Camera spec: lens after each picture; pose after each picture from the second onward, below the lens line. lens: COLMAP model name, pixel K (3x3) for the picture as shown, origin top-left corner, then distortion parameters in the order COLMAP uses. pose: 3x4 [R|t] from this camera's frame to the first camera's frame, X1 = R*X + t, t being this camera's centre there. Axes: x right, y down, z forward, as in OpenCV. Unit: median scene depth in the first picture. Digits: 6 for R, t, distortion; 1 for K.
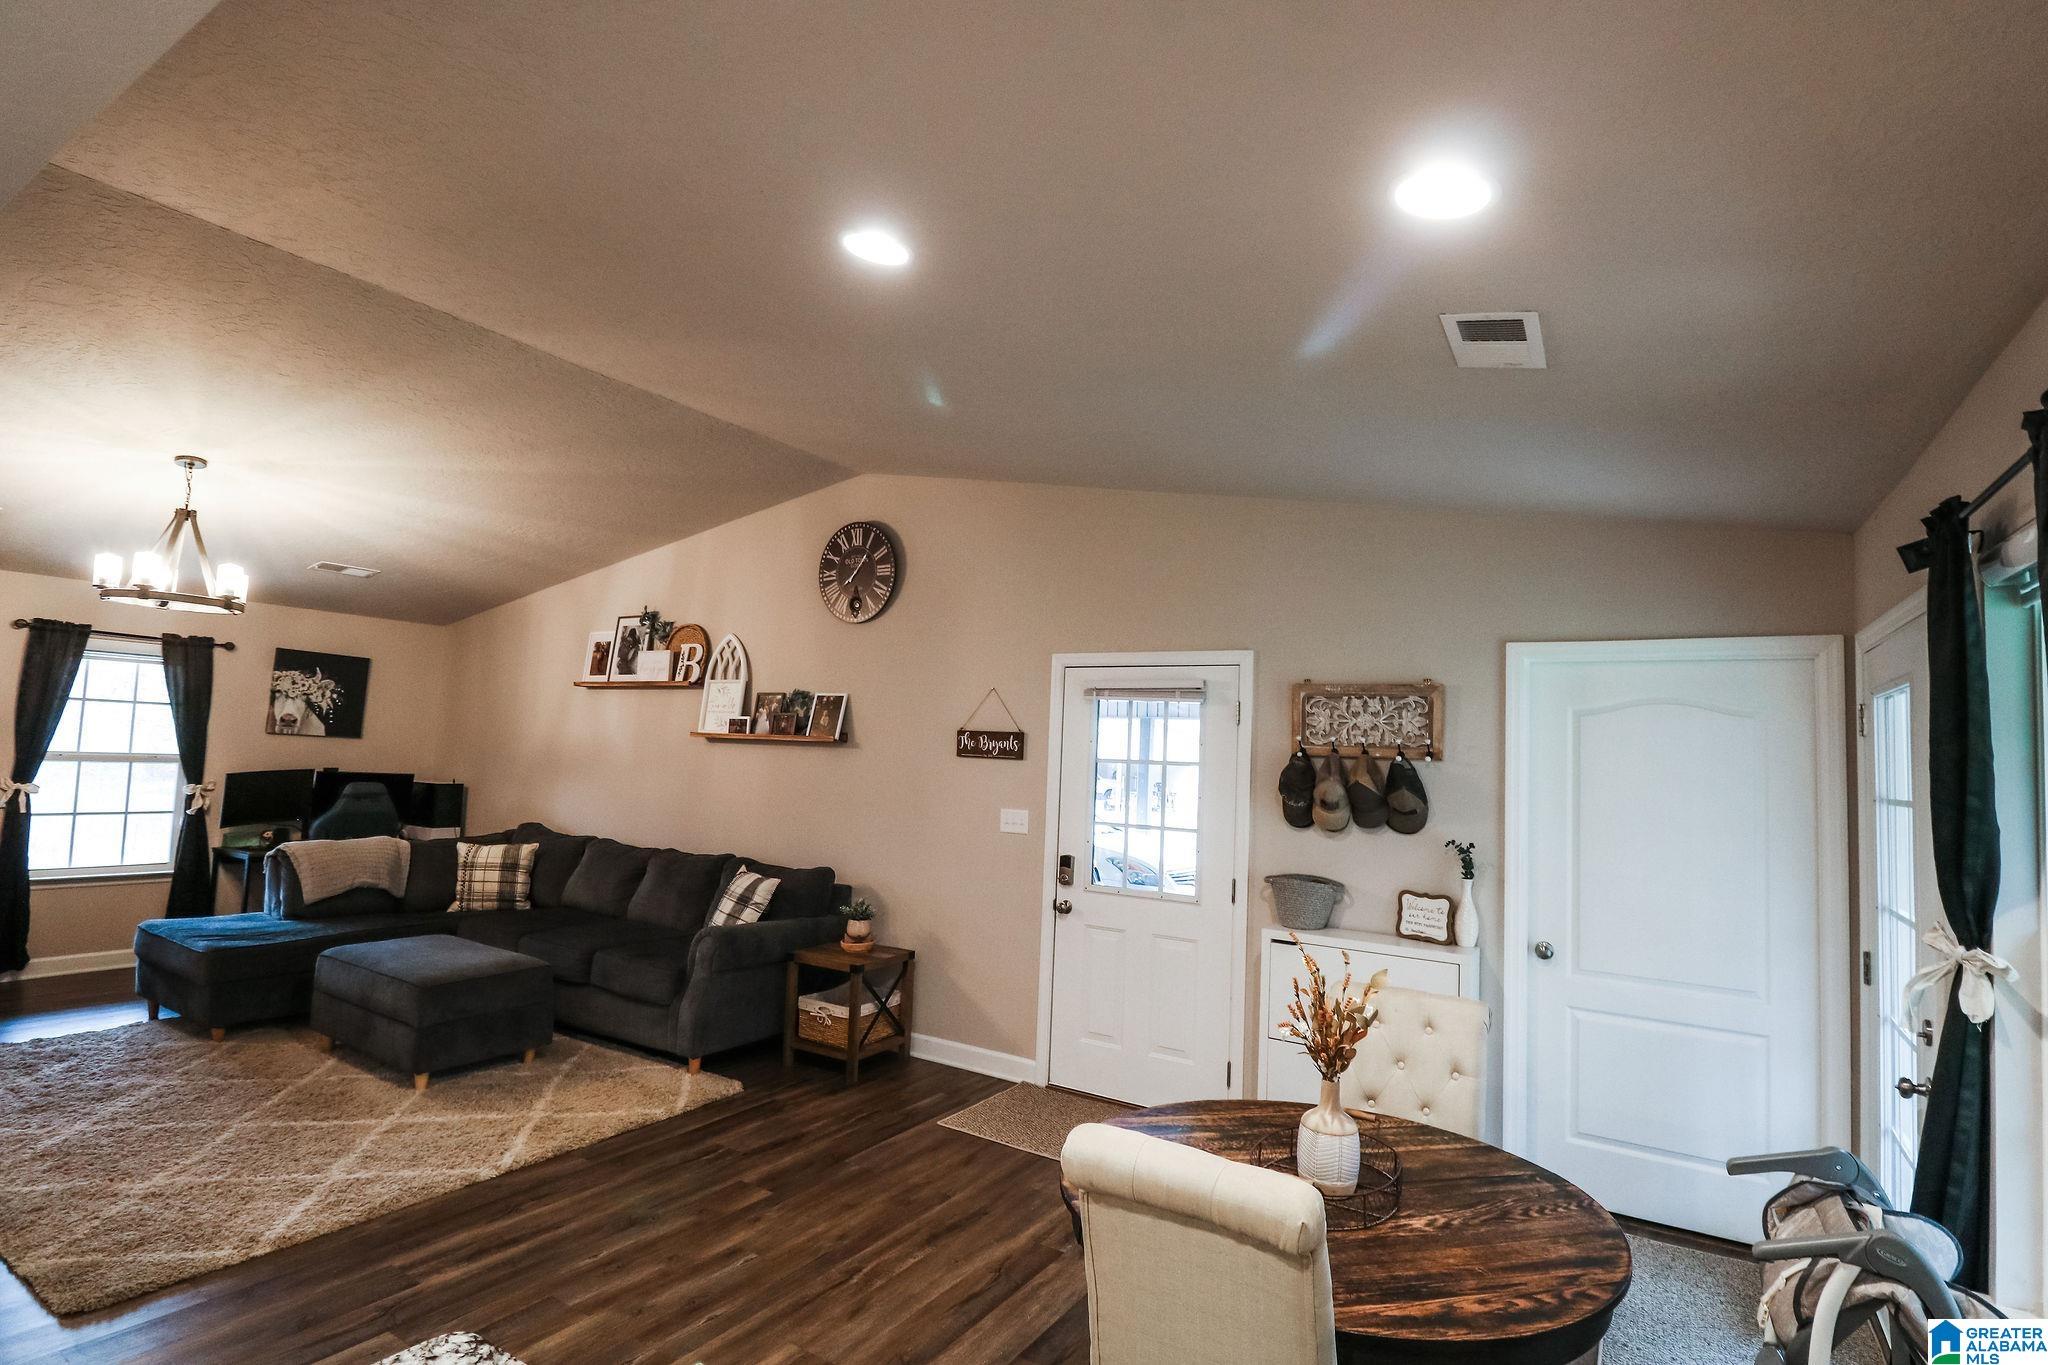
lens RADIAL K [[997.3, 0, 1031.9], [0, 997.3, 682.8], [0, 0, 1]] dist [0.003569, -0.014783]
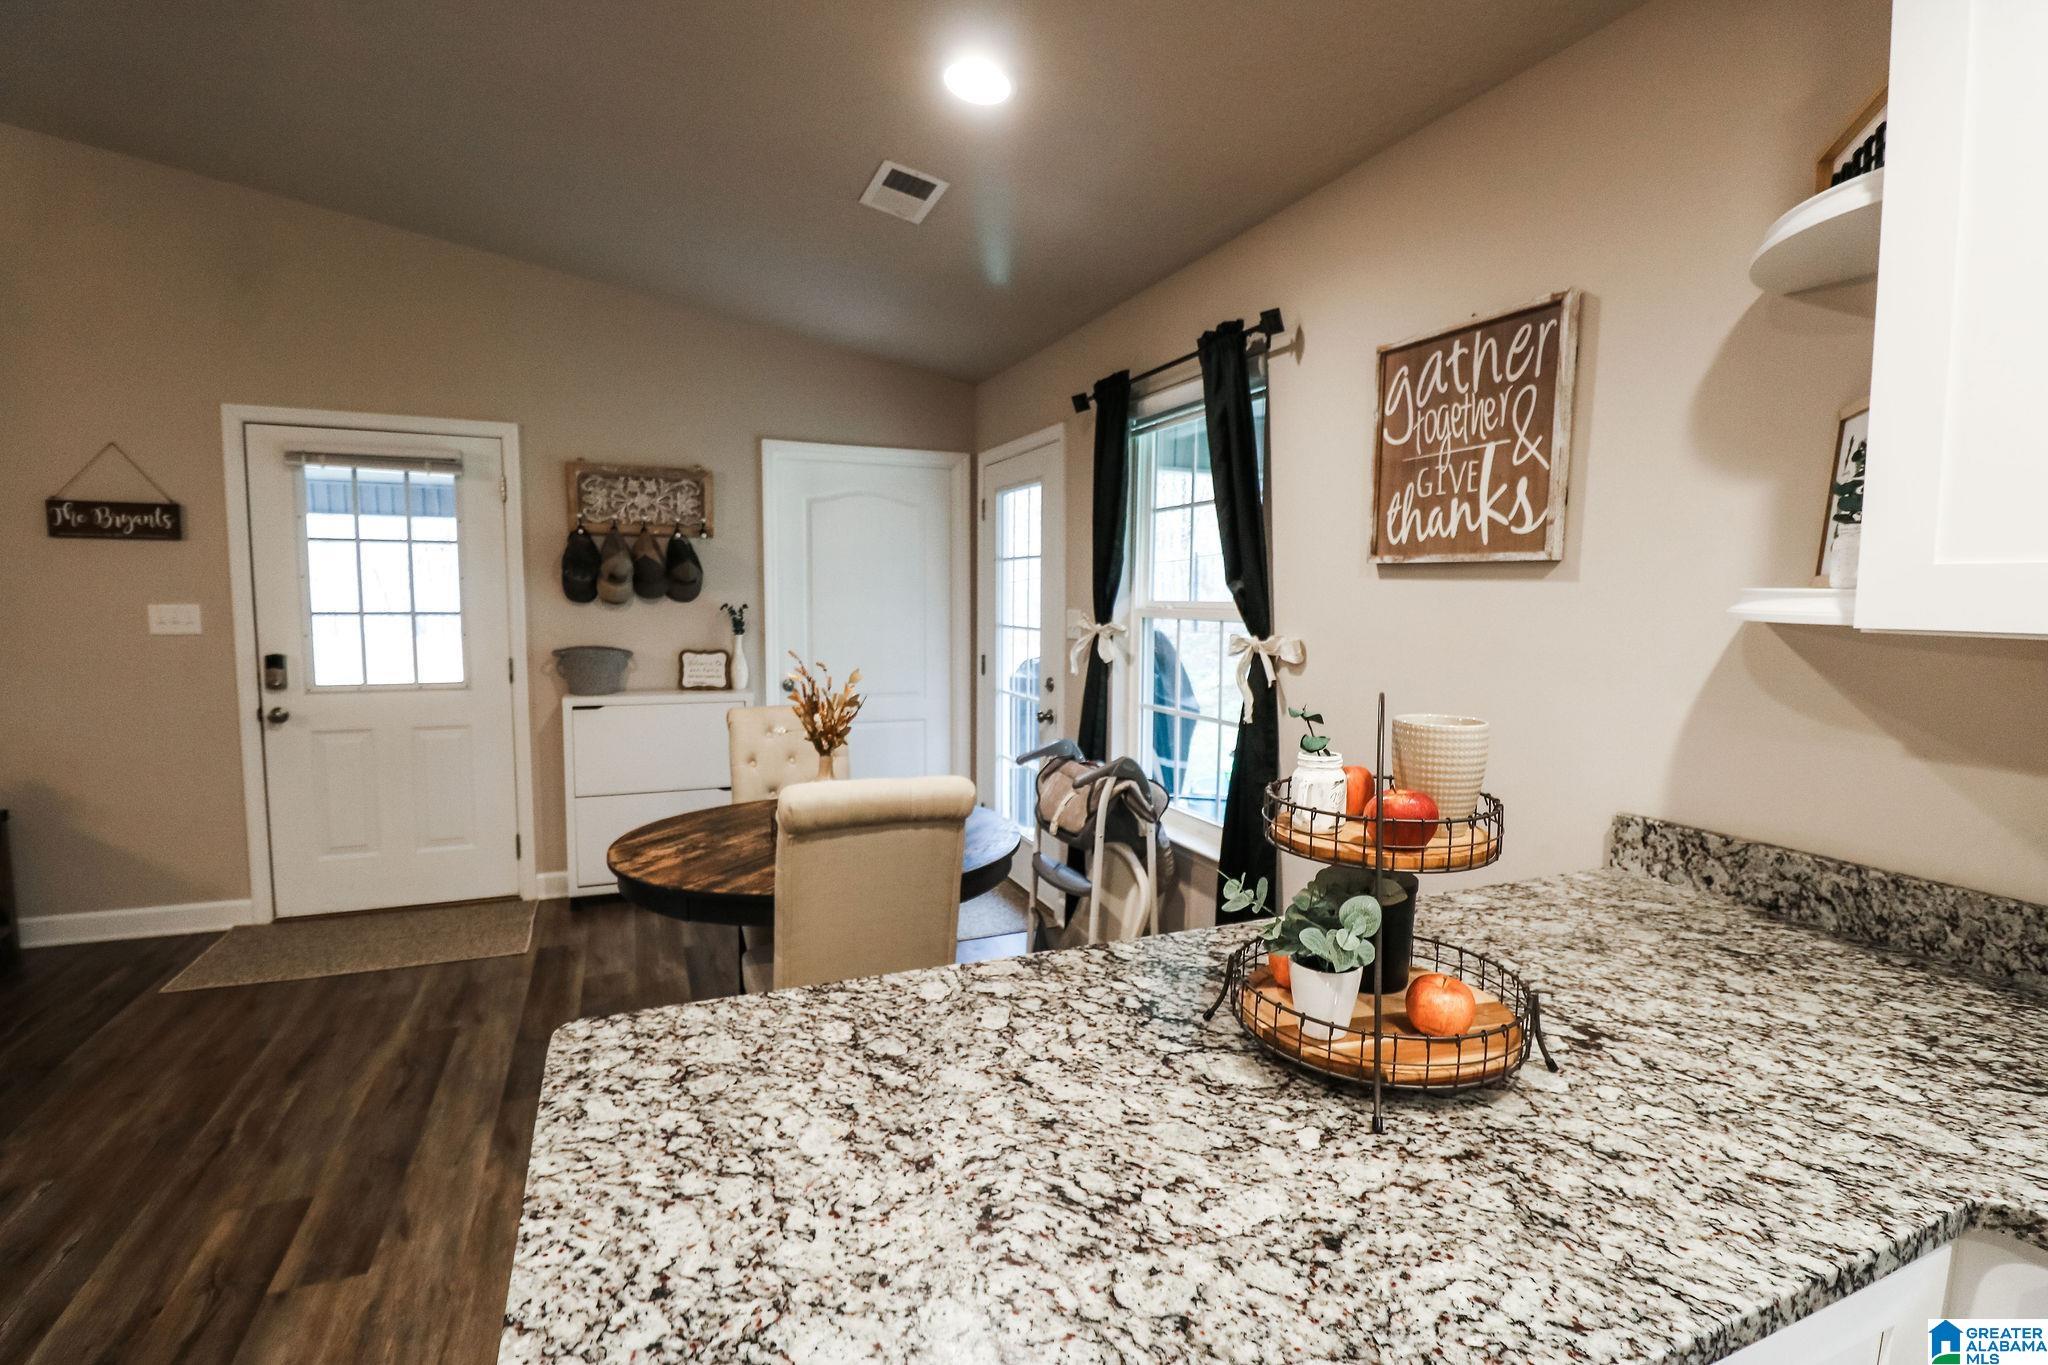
lens RADIAL K [[954.5, 0, 1030.2], [0, 954.5, 682.6], [0, 0, 1]] dist [0.002239, -0.013578]
pose [[0.577782, -0.109421, 0.808823, -0.235713], [-0.046050, 0.985024, 0.166155, 0.033772], [-0.814891, -0.133248, 0.564090, 0.033183]]
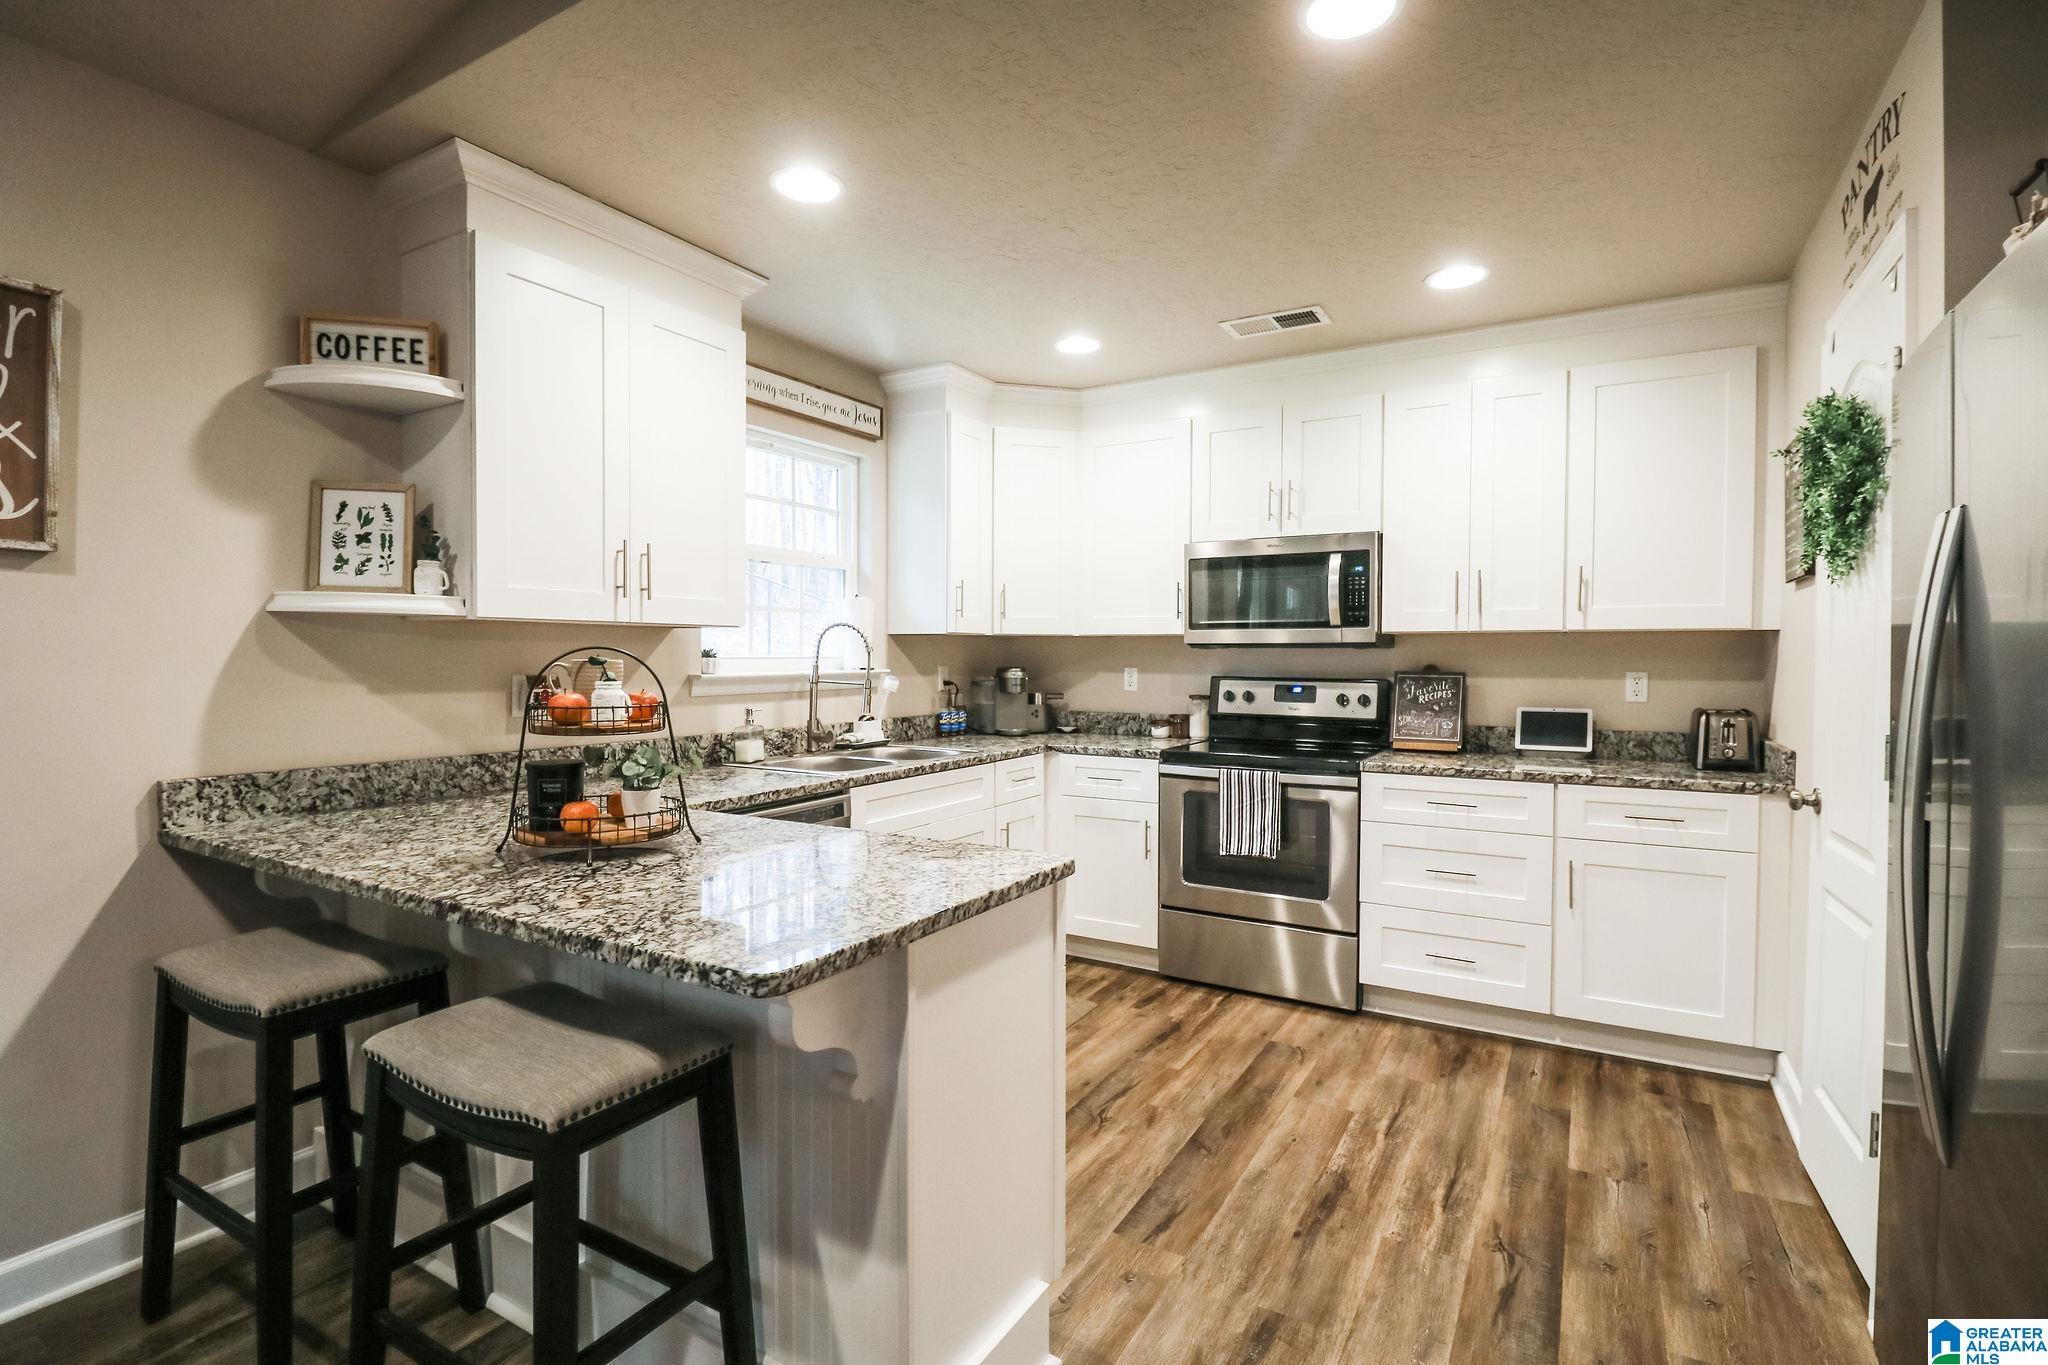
lens RADIAL K [[954.5, 0, 1030.2], [0, 954.5, 682.6], [0, 0, 1]] dist [0.002239, -0.013578]
pose [[-0.998500, -0.045771, -0.030057, -0.183571], [-0.044333, 0.997917, -0.046874, 0.089510], [0.032140, -0.045471, -0.998449, 0.453558]]
